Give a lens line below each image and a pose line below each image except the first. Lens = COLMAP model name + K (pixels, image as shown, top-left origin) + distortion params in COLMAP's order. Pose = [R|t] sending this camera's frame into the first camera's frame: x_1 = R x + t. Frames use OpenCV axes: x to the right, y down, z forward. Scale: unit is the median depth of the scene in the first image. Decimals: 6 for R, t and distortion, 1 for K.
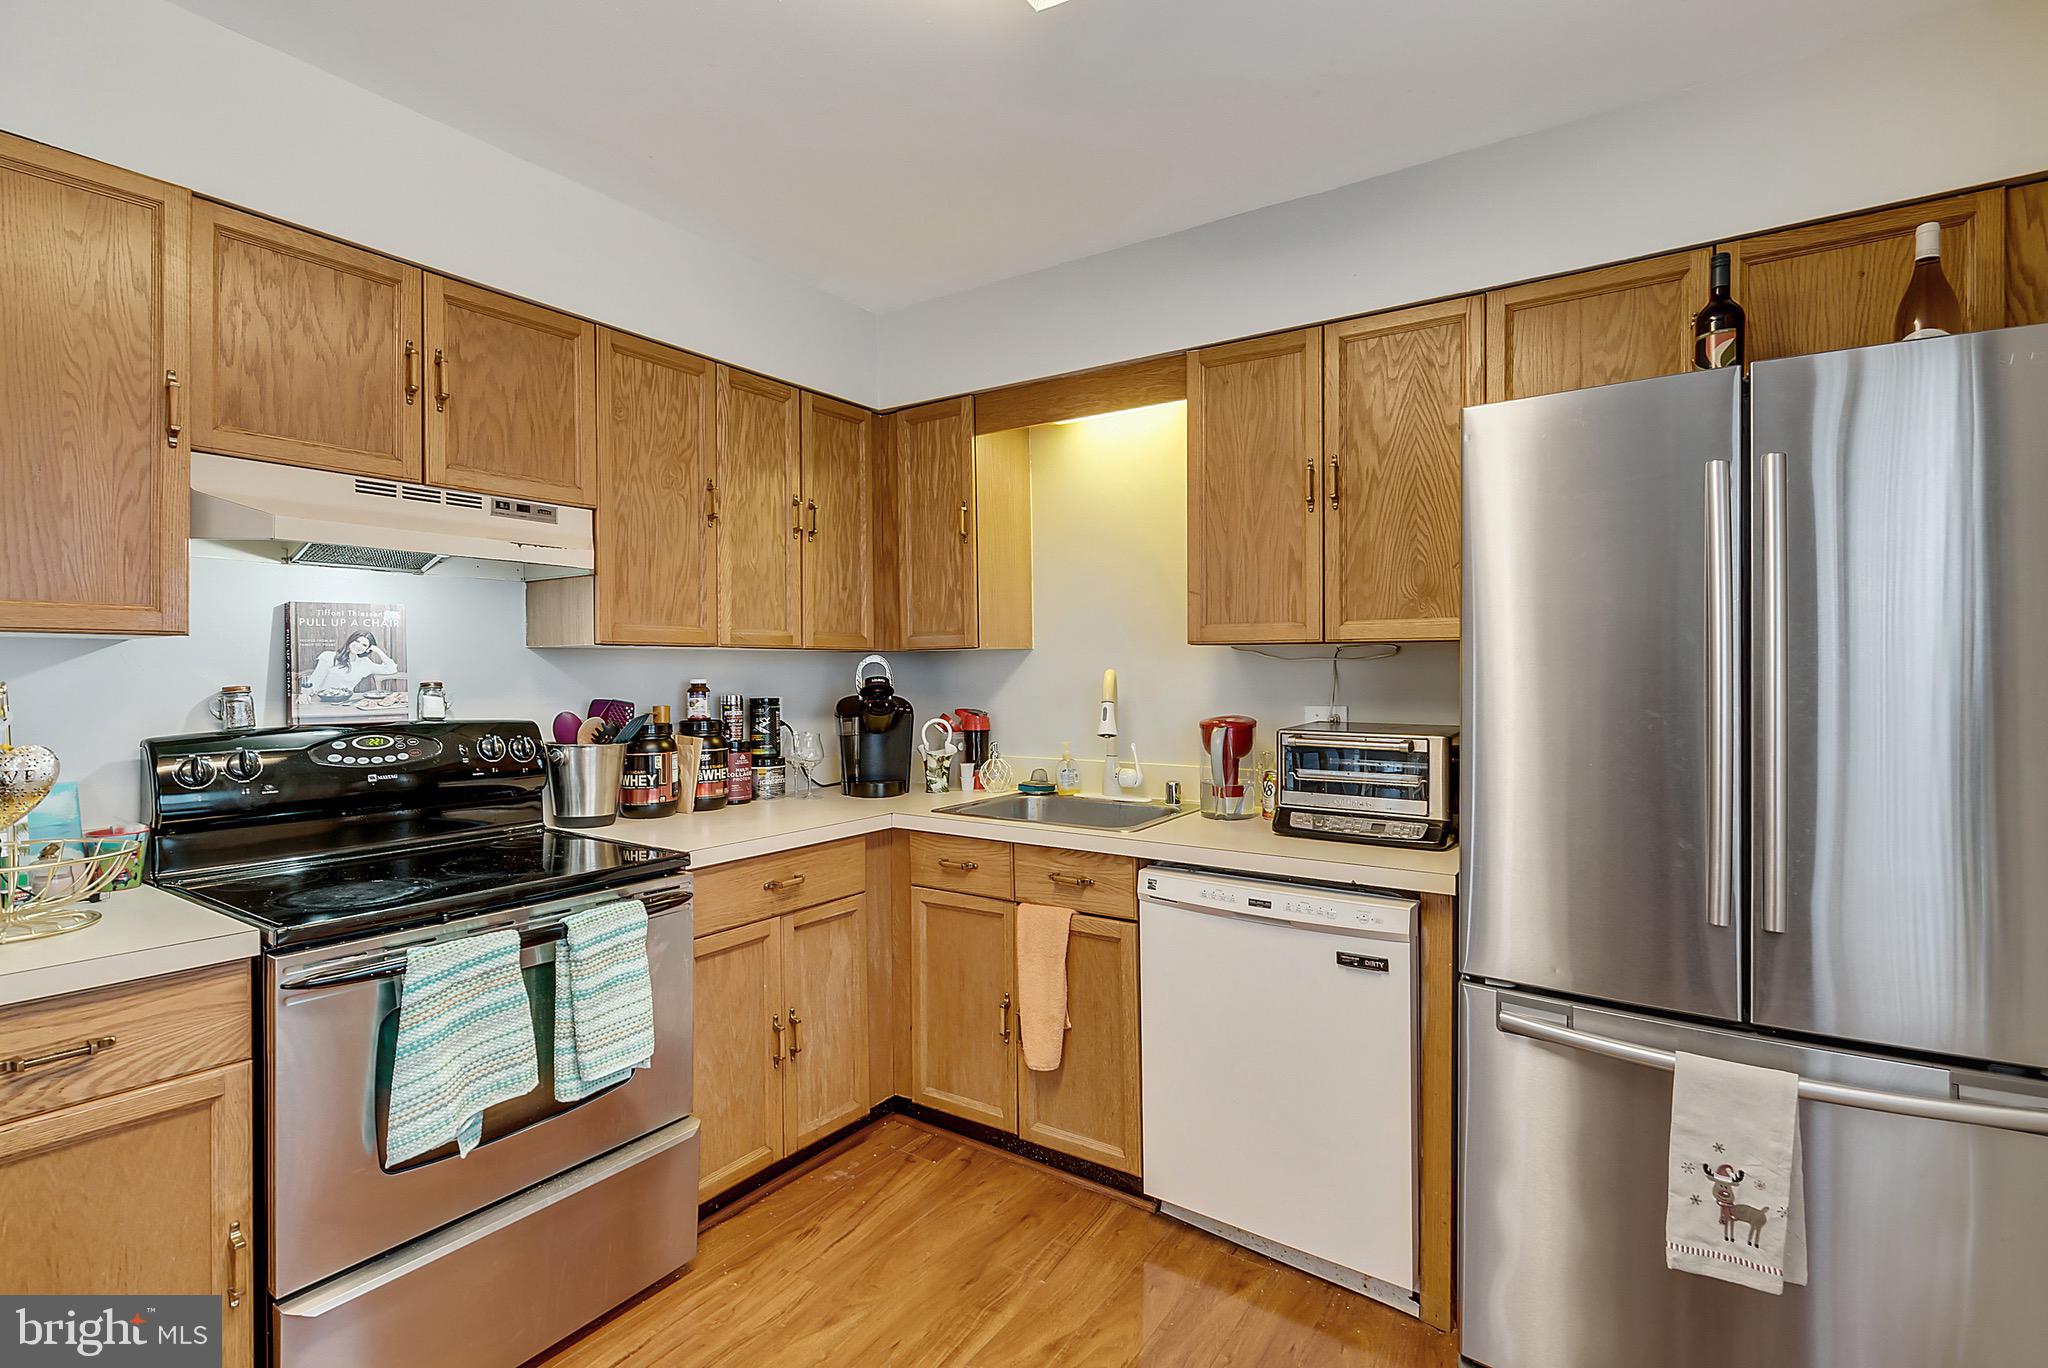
lens RADIAL K [[955.2, 0, 1011.0], [0, 955.2, 687.9], [0, 0, 1]] dist [0.003531, 0.001084]
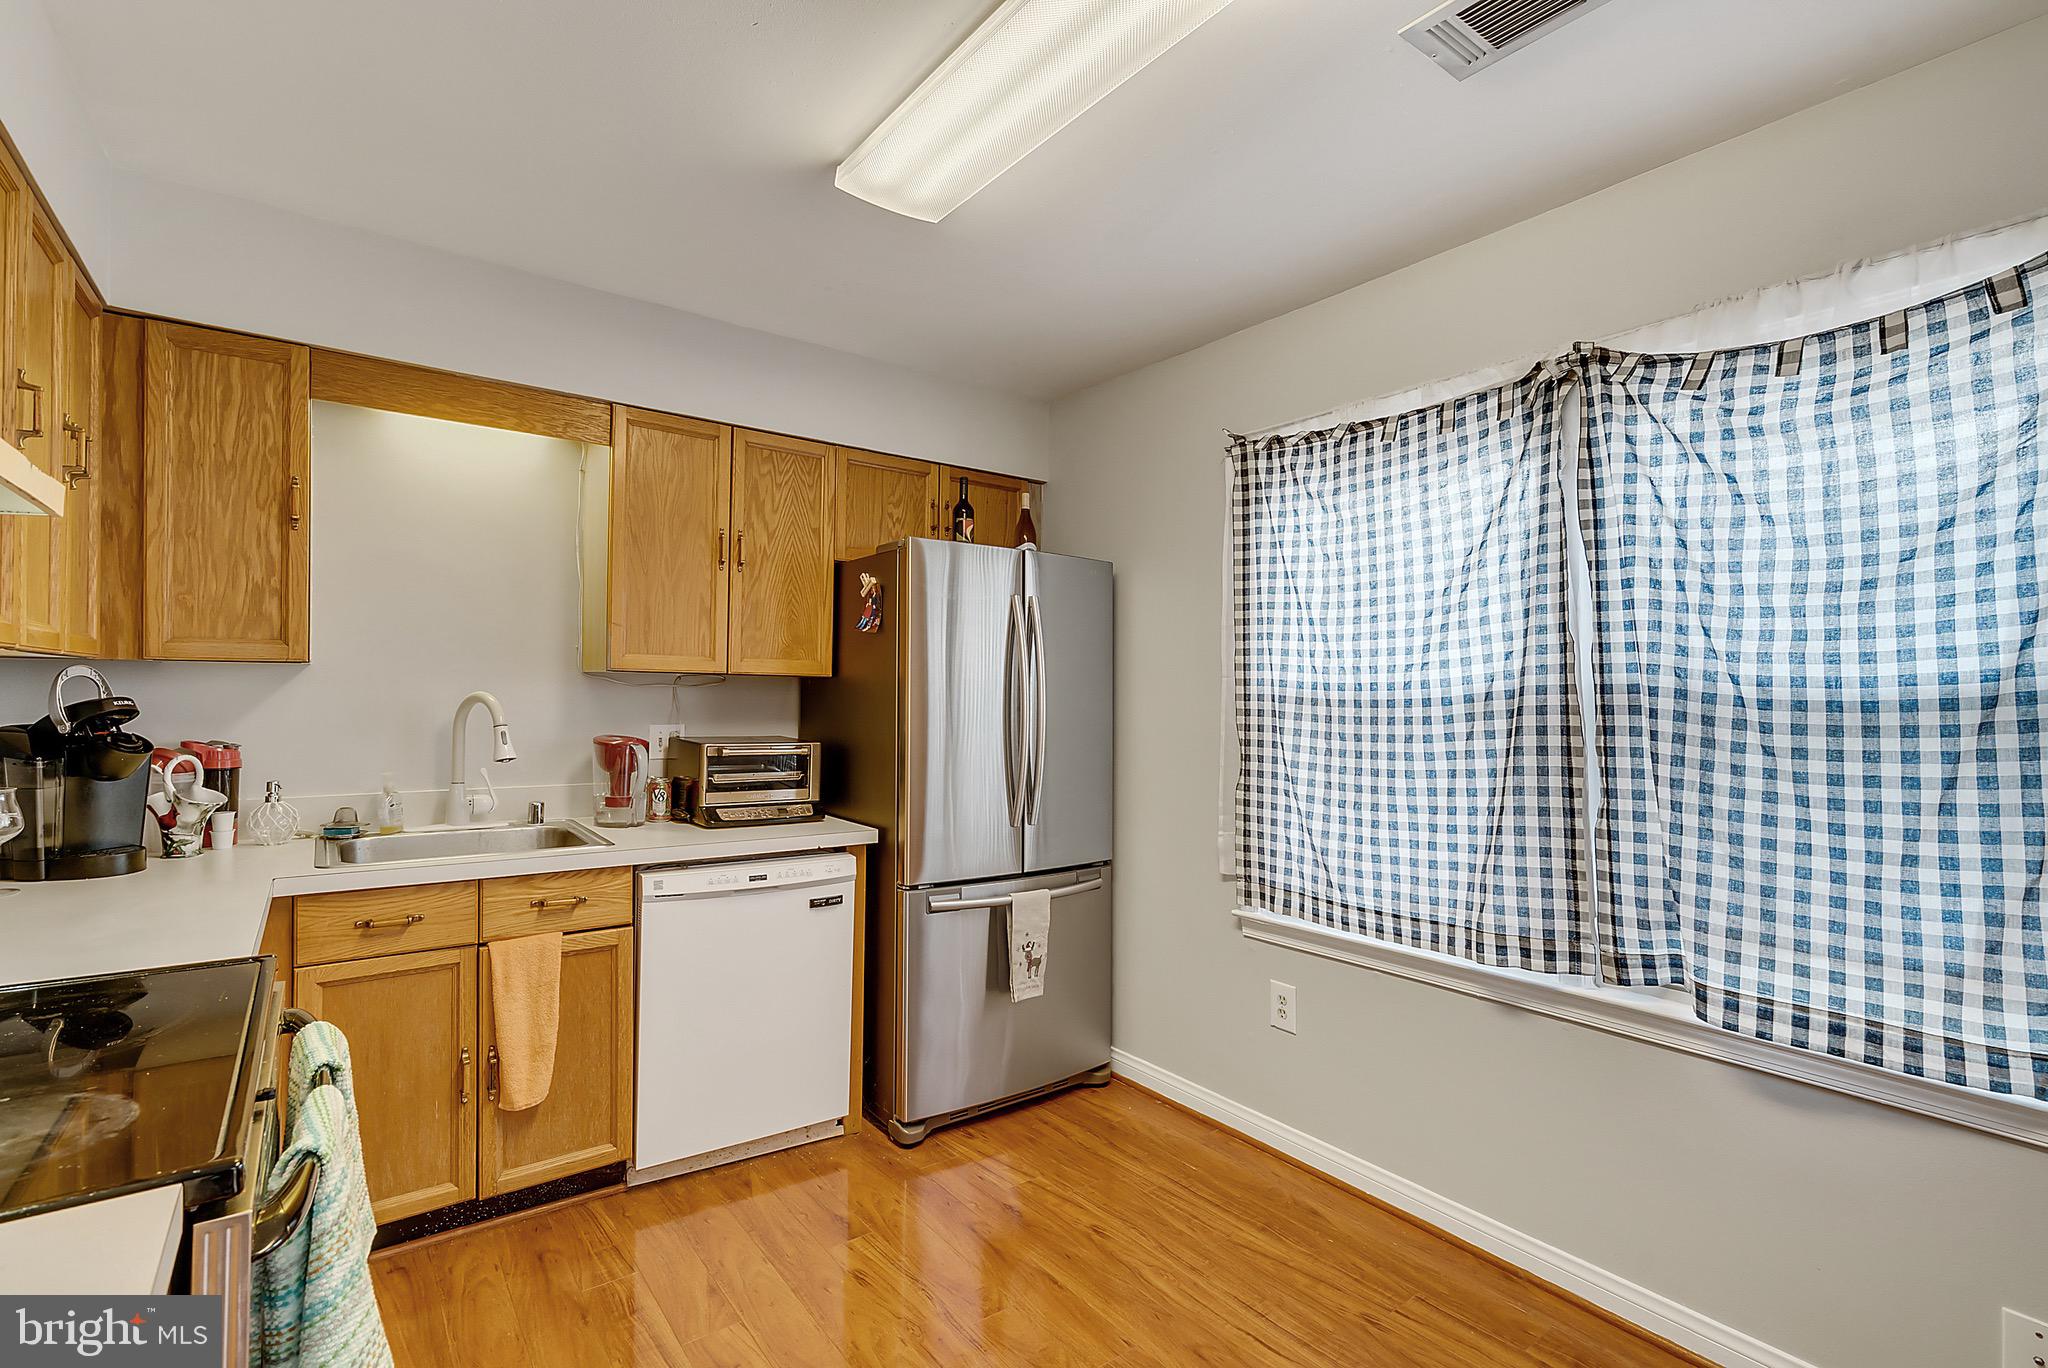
lens RADIAL K [[955.2, 0, 1011.0], [0, 955.2, 687.9], [0, 0, 1]] dist [0.003531, 0.001084]
pose [[0.332382, 0.011249, 0.943078, -0.758701], [0.001697, 0.999920, -0.012525, -0.012277], [-0.943143, 0.005763, 0.332336, 0.223947]]
